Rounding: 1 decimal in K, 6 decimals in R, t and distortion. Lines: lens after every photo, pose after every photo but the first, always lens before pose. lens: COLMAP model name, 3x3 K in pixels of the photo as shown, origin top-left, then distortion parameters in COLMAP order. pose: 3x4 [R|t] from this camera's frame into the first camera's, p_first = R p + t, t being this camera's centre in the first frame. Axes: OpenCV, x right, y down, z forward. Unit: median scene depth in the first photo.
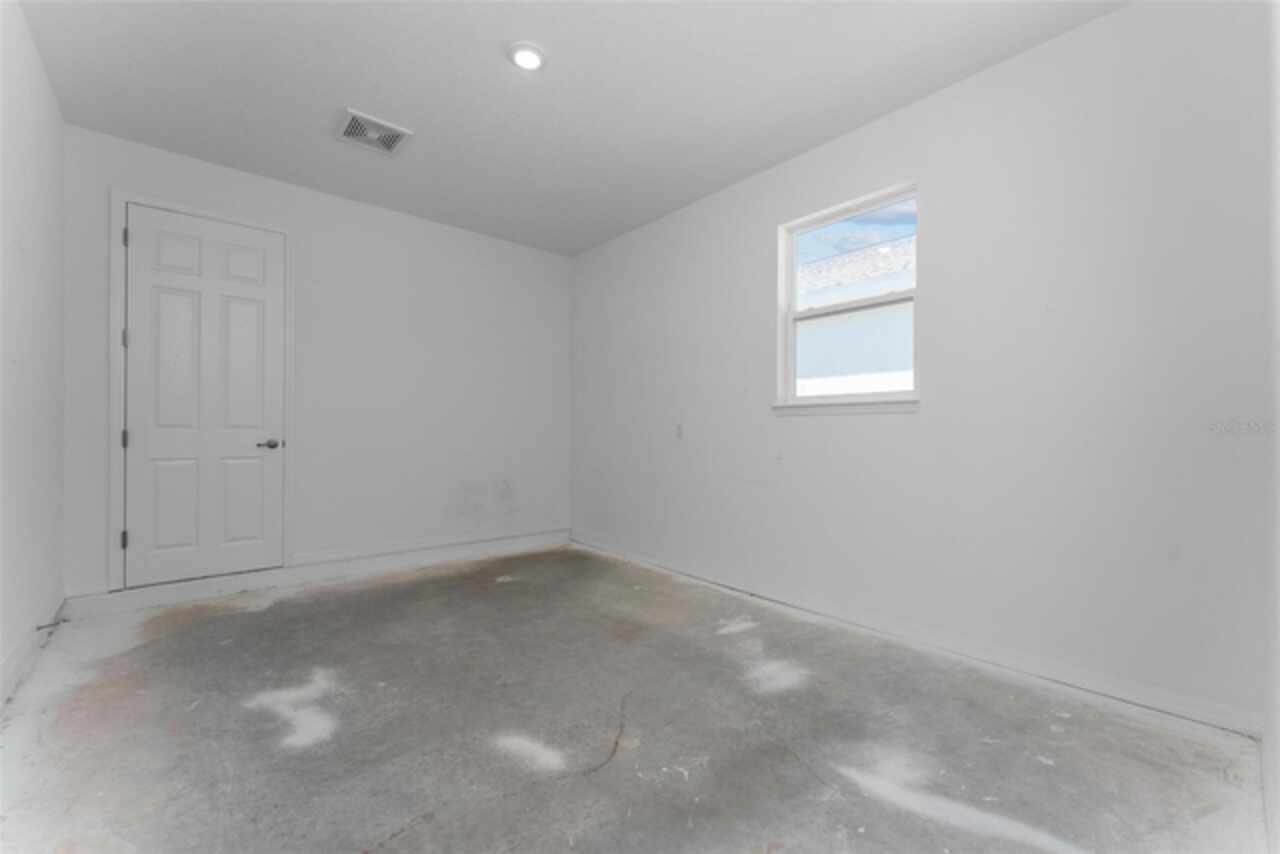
lens RADIAL K [[532.9, 0, 637.9], [0, 532.9, 427.2], [0, 0, 1]] dist [-0.004623, 0.000054]
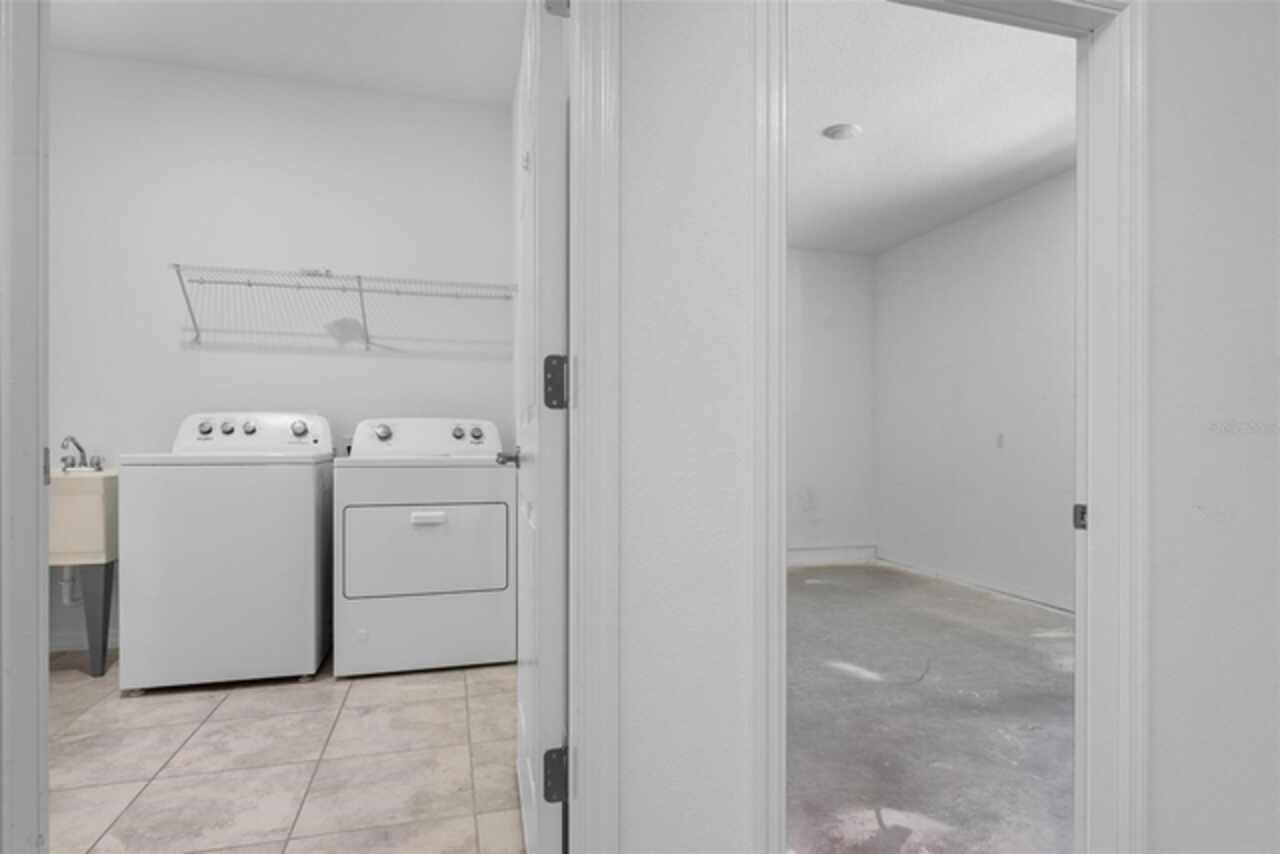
lens RADIAL K [[704.1, 0, 639.1], [0, 704.1, 429.0], [0, 0, 1]] dist [0.001417, 0.000080]
pose [[0.905393, -0.013847, -0.424350, 0.045699], [0.008915, 0.999868, -0.013604, -0.003233], [0.424482, 0.008534, 0.905396, -0.557549]]
